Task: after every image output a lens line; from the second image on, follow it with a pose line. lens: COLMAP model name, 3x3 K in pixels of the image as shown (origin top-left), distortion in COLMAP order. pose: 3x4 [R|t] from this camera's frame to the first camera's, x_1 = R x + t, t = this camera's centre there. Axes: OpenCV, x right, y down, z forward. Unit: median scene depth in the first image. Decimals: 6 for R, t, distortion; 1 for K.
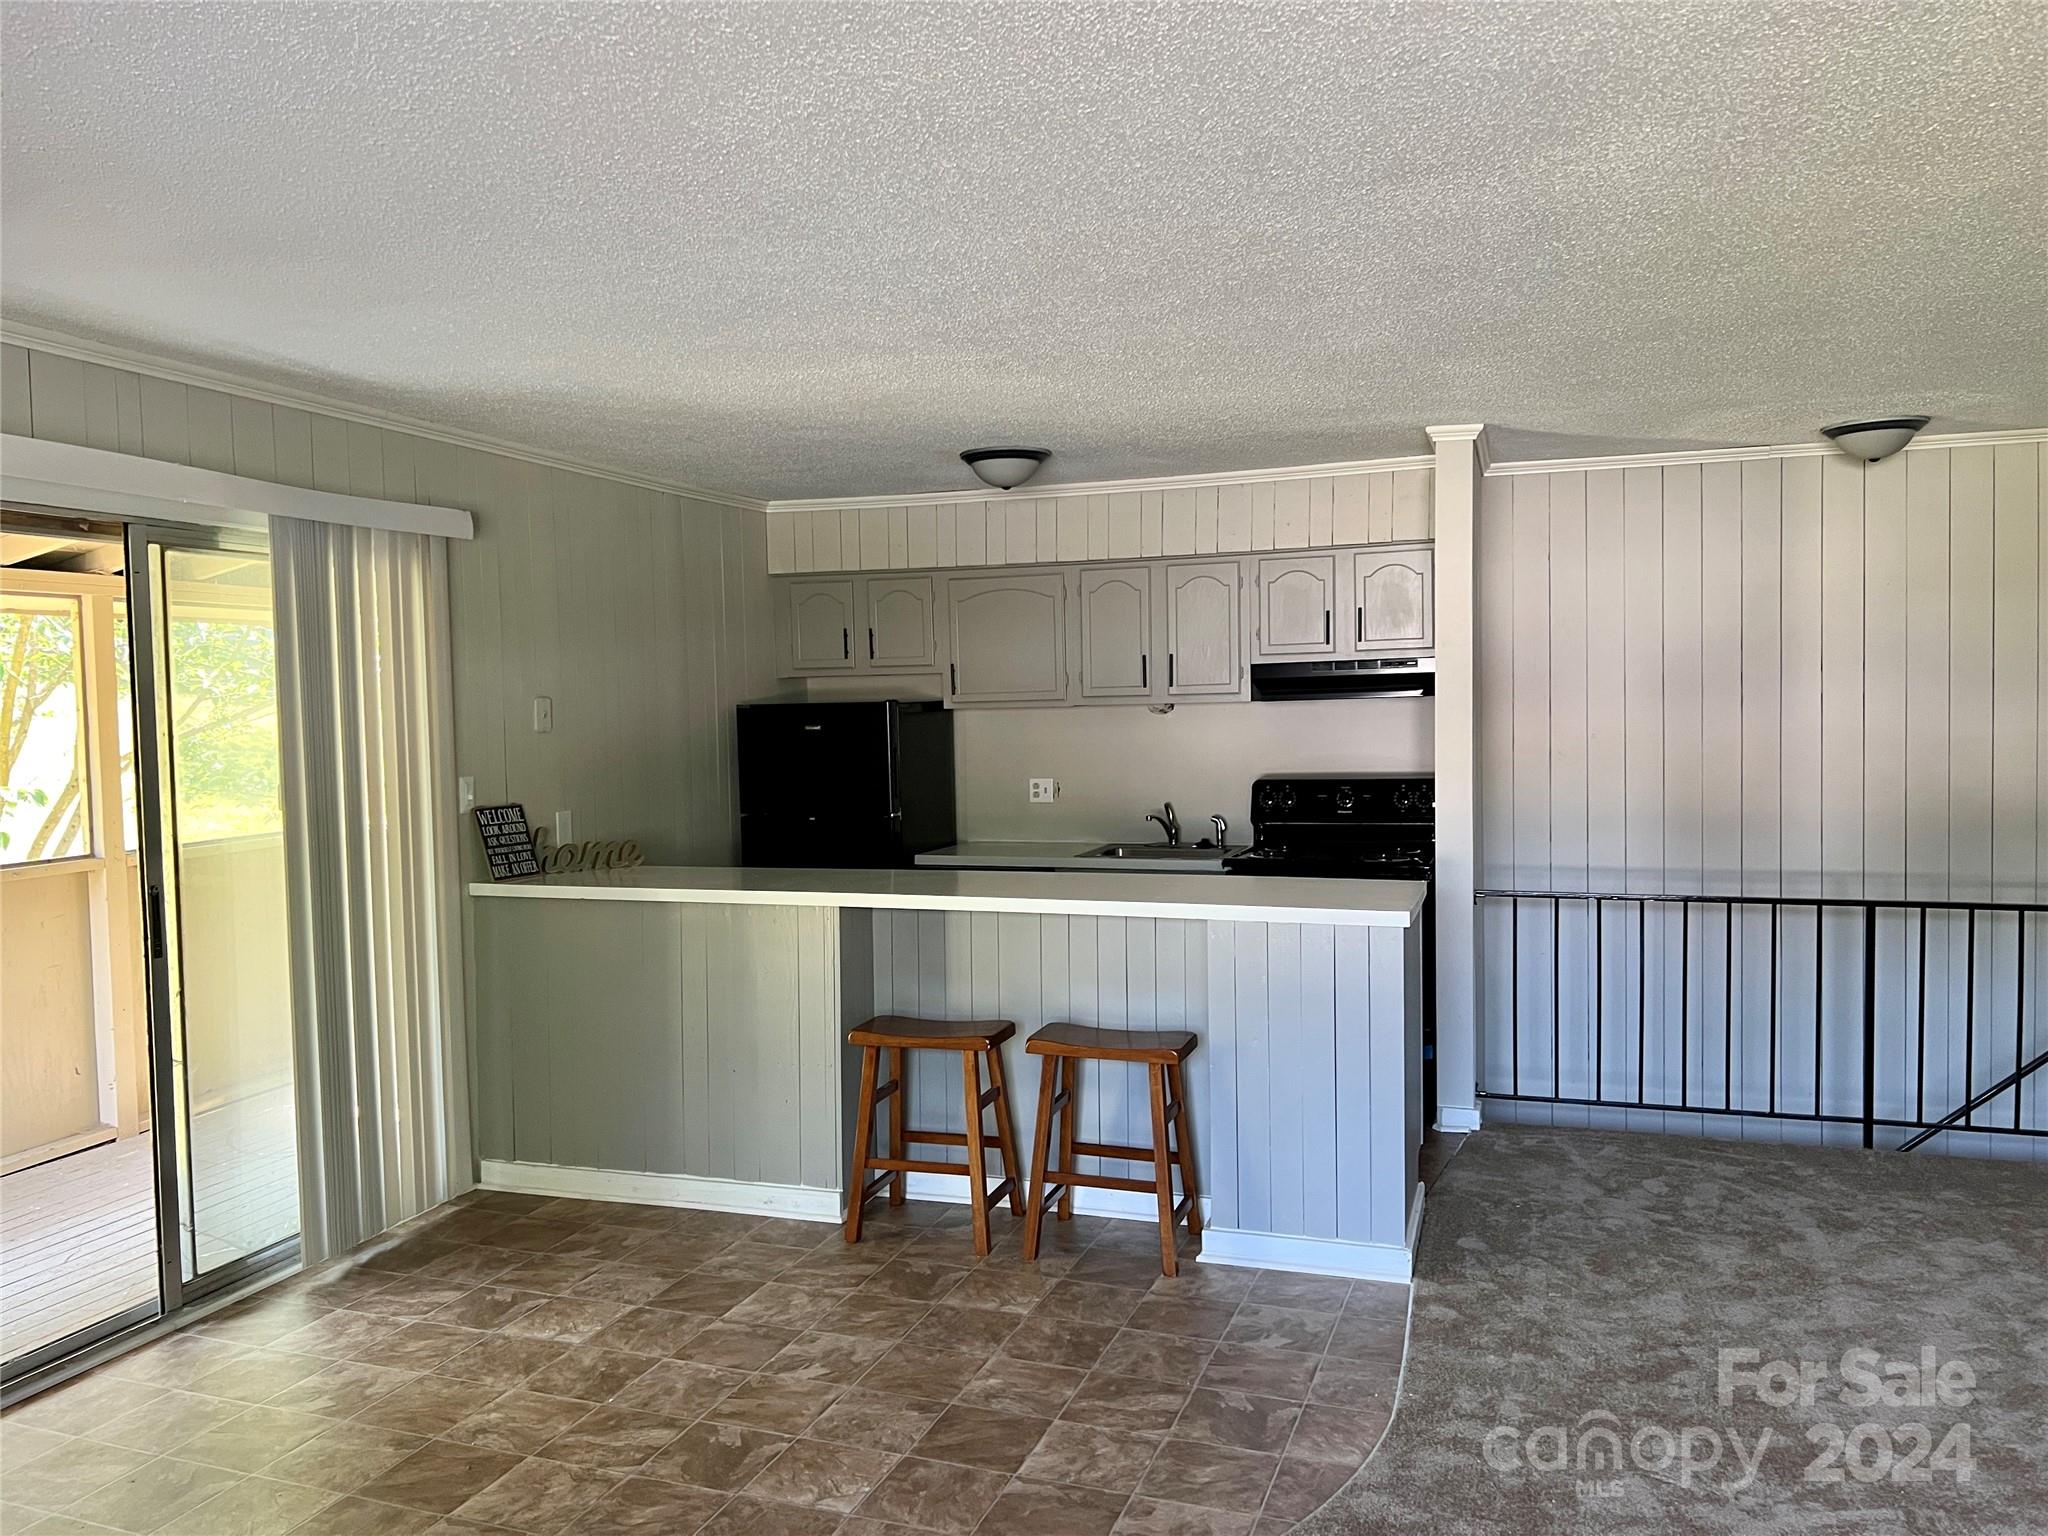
lens RADIAL K [[1552.1, 0, 1011.1], [0, 1552.1, 782.2], [0, 0, 1]] dist [0.075575, -0.092059]
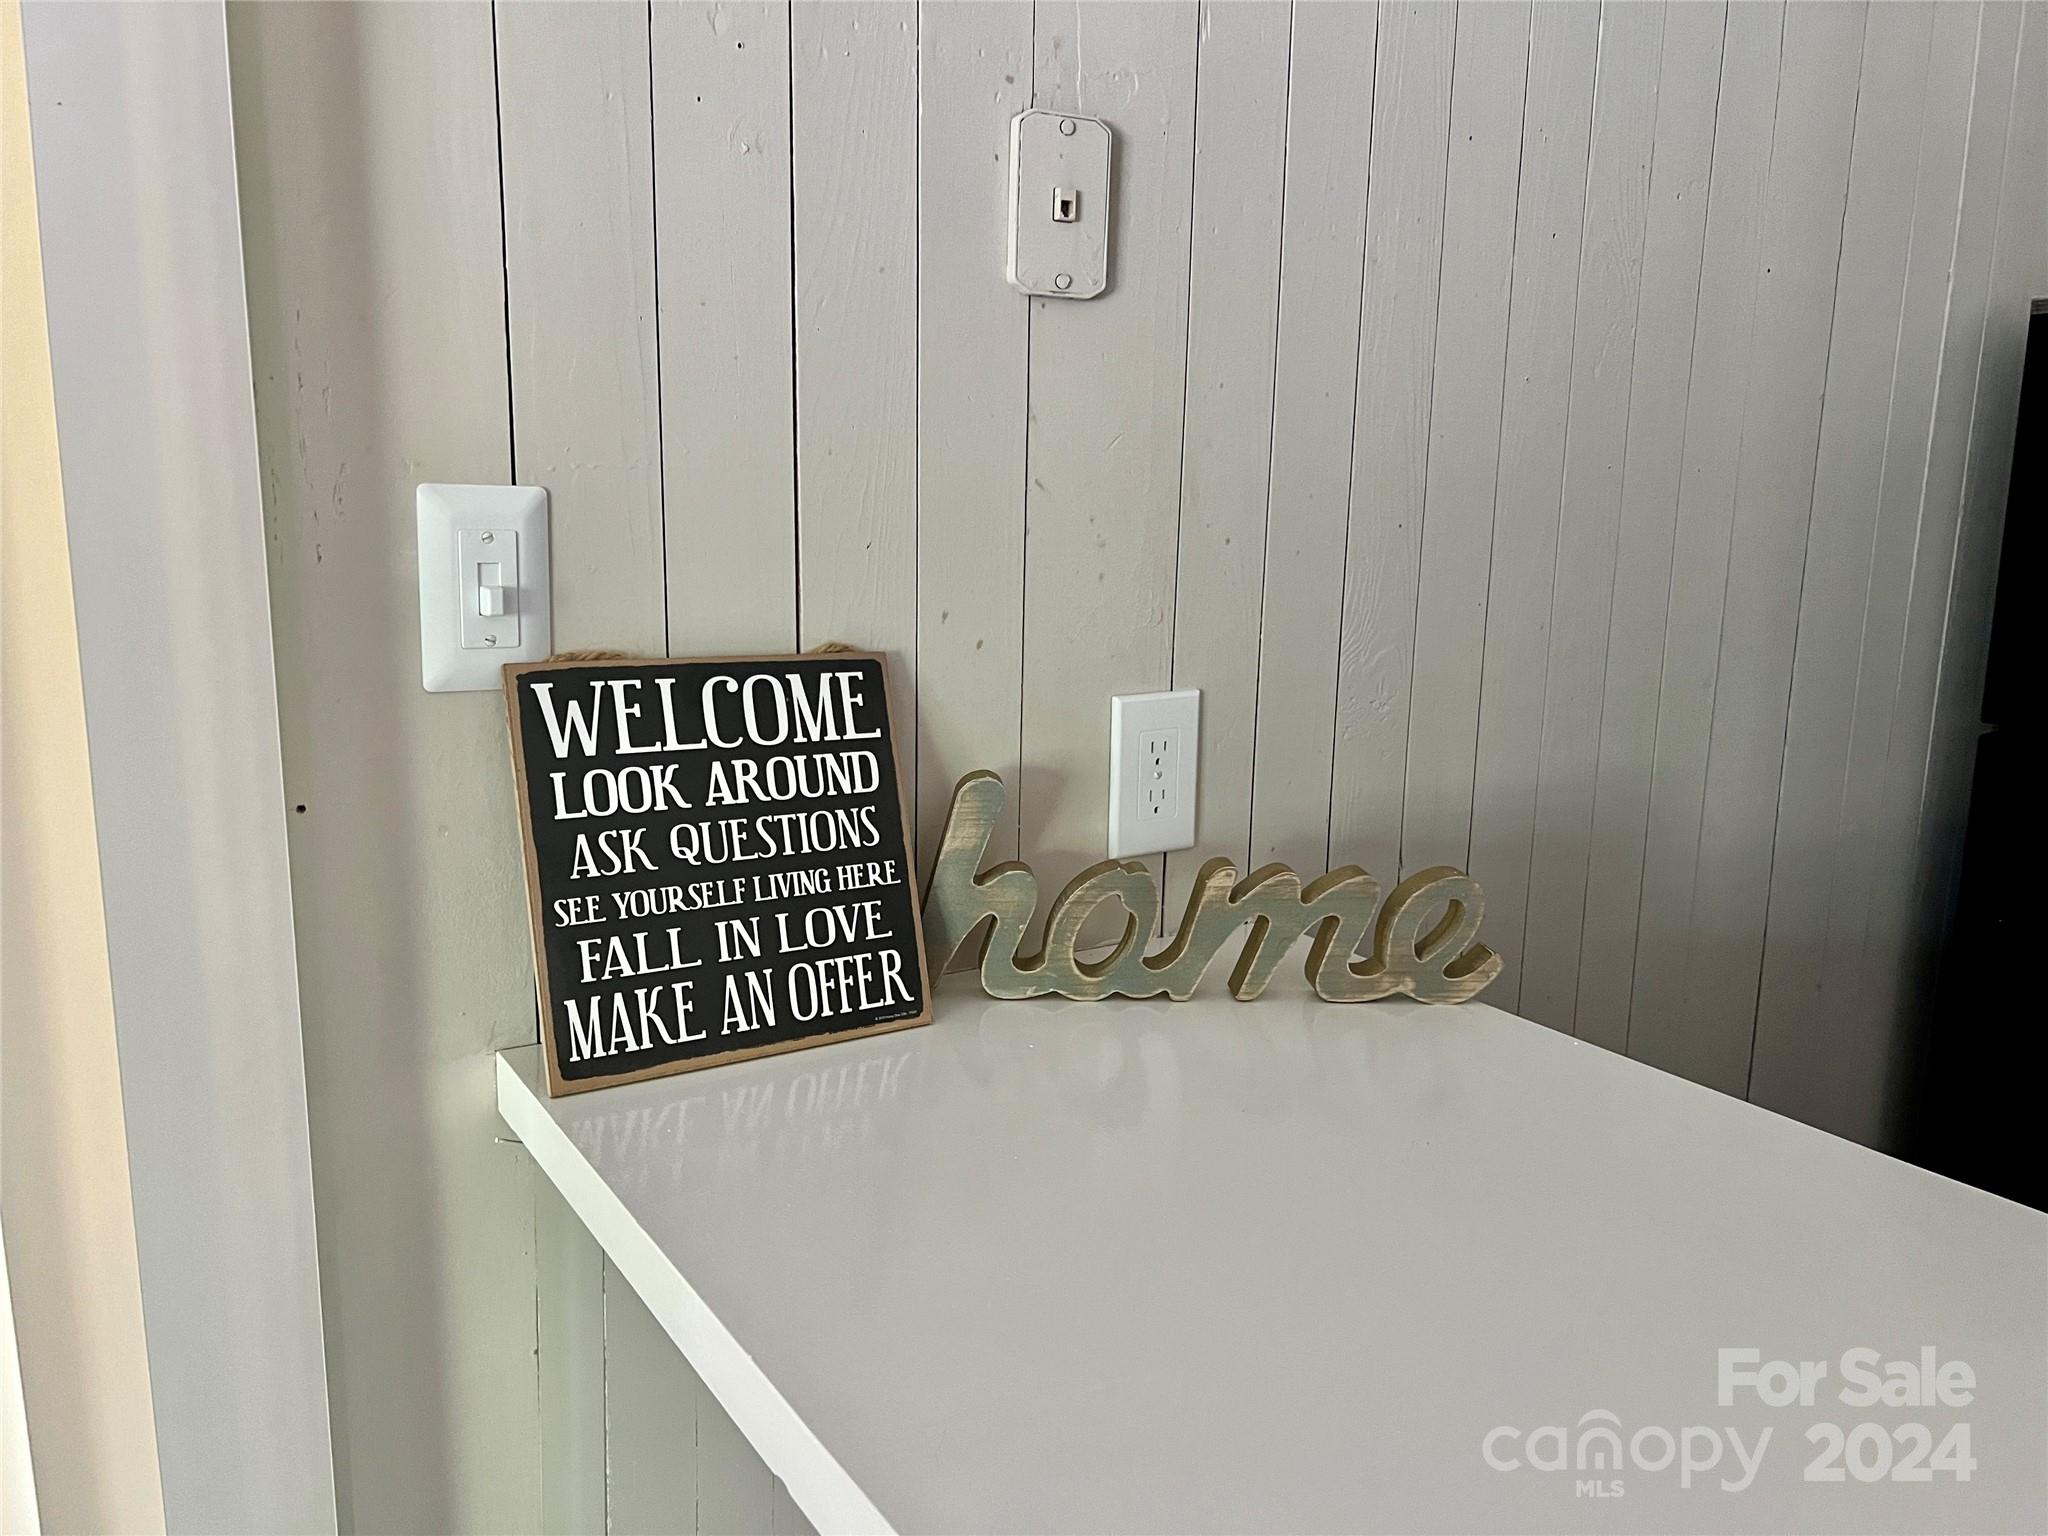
lens RADIAL K [[1383.1, 0, 942.8], [0, 1383.1, 776.4], [0, 0, 1]] dist [0.038705, -0.000412]
pose [[0.758023, 0.144566, -0.636005, -0.158632], [-0.055629, 0.985903, 0.157797, 0.000726], [0.649852, -0.084233, 0.755379, 0.720236]]
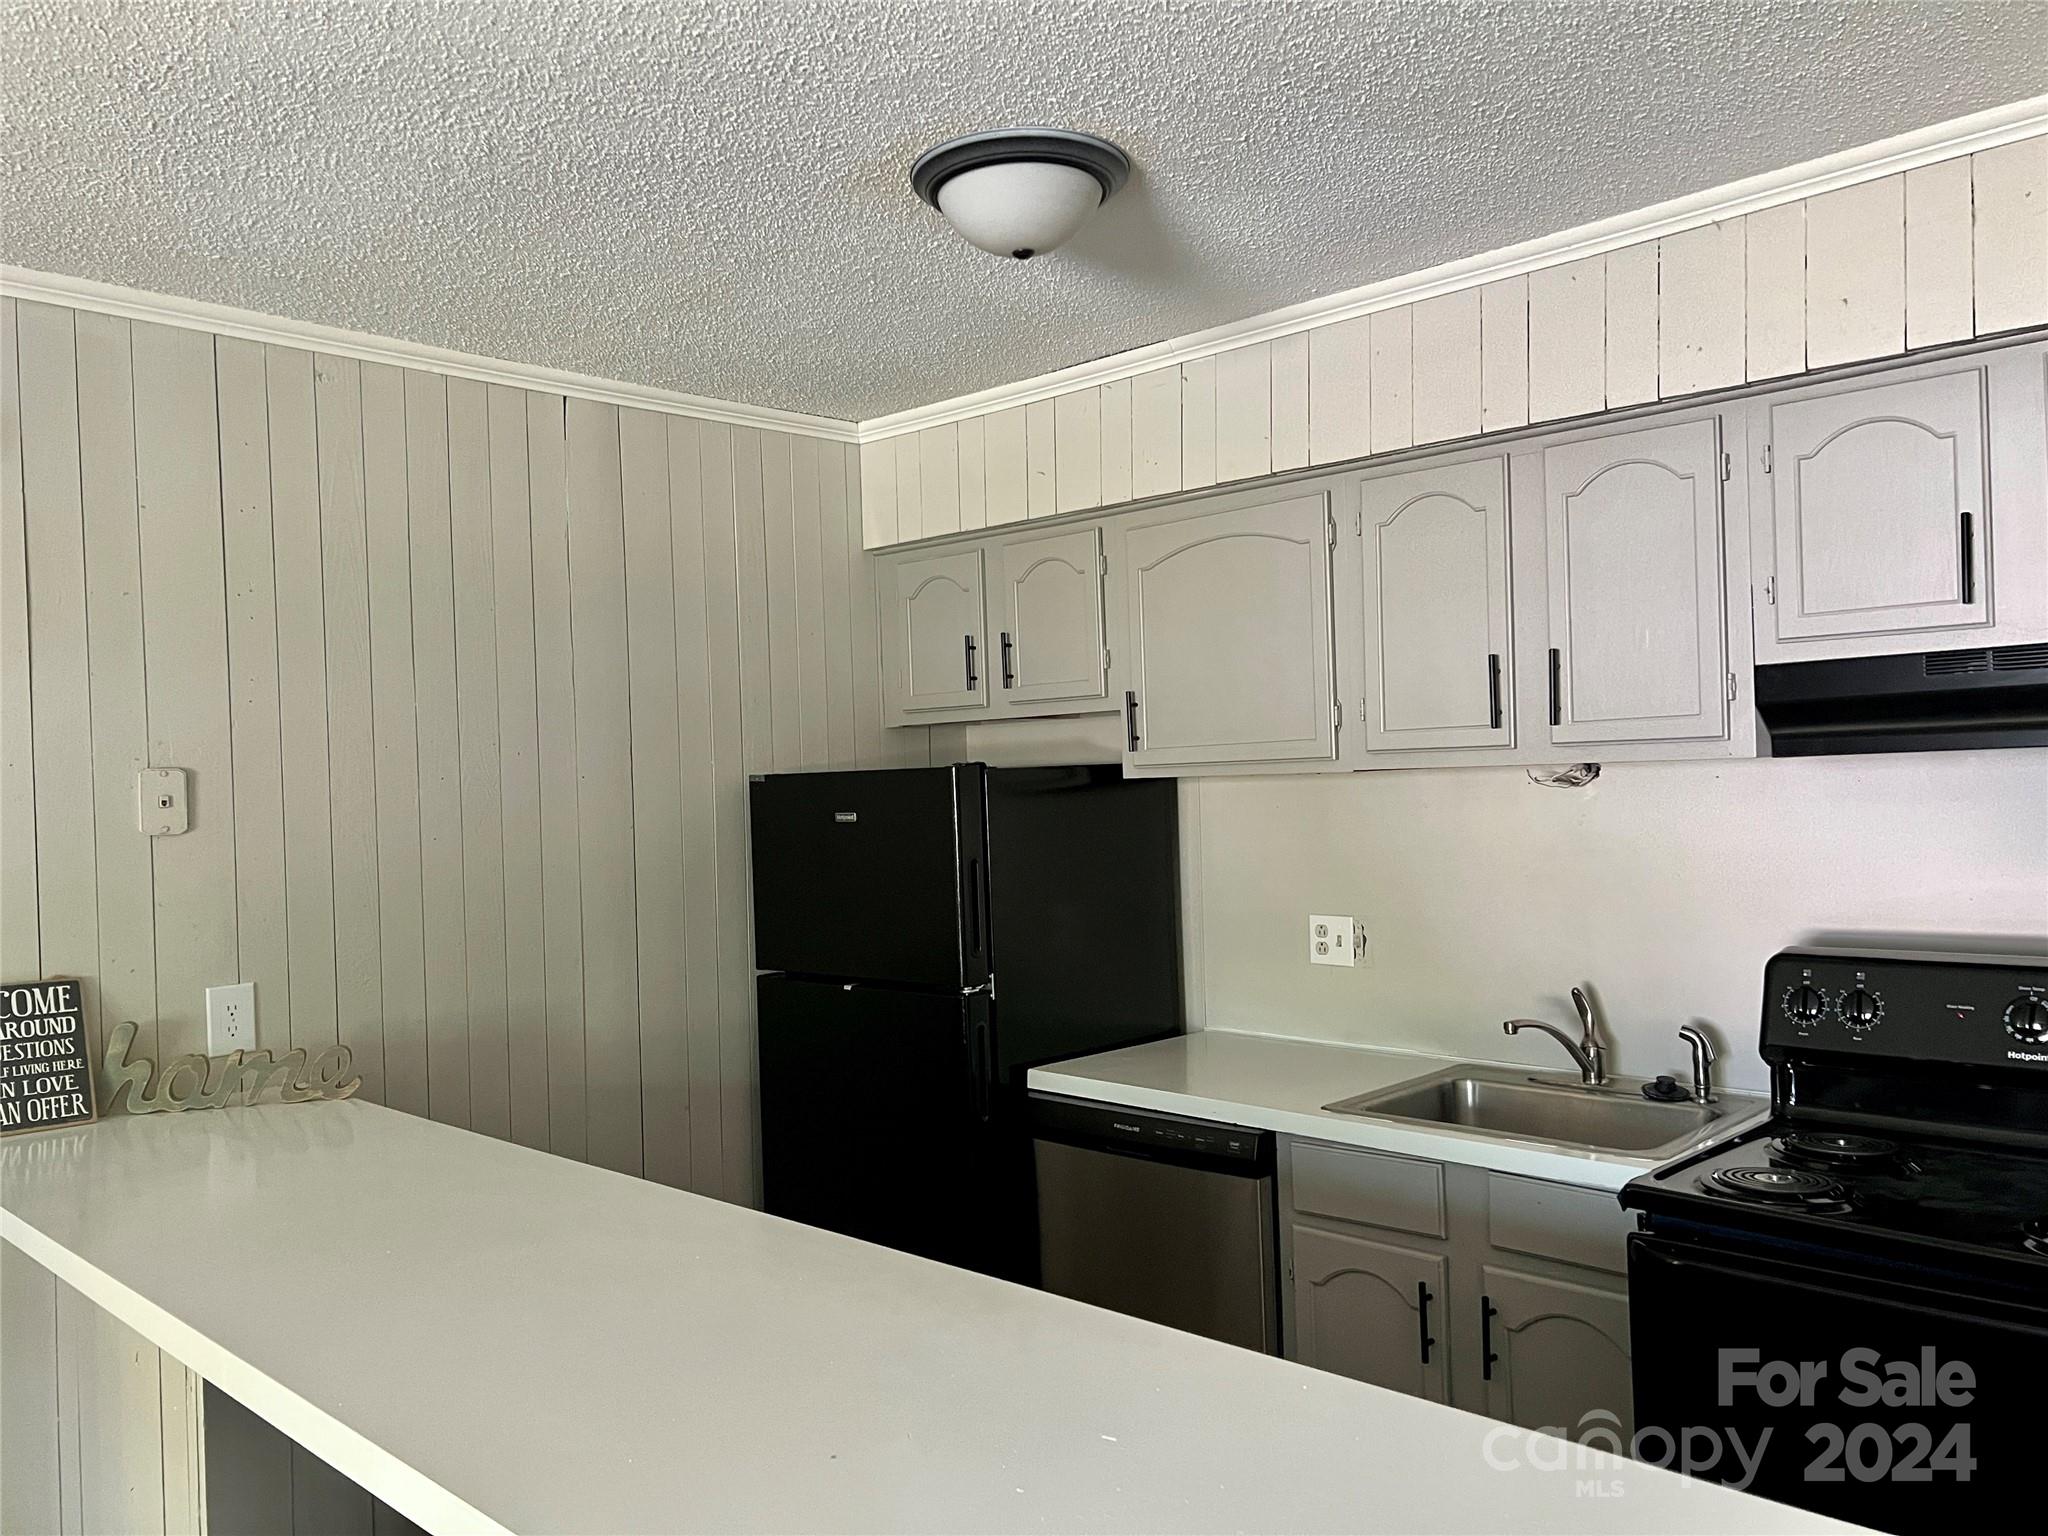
lens RADIAL K [[1552.1, 0, 1011.1], [0, 1552.1, 782.2], [0, 0, 1]] dist [0.075575, -0.092059]
pose [[0.902832, -0.006481, -0.429944, 0.155054], [-0.010008, 0.999299, -0.036081, -0.028855], [0.429876, 0.036878, 0.902134, 0.548347]]
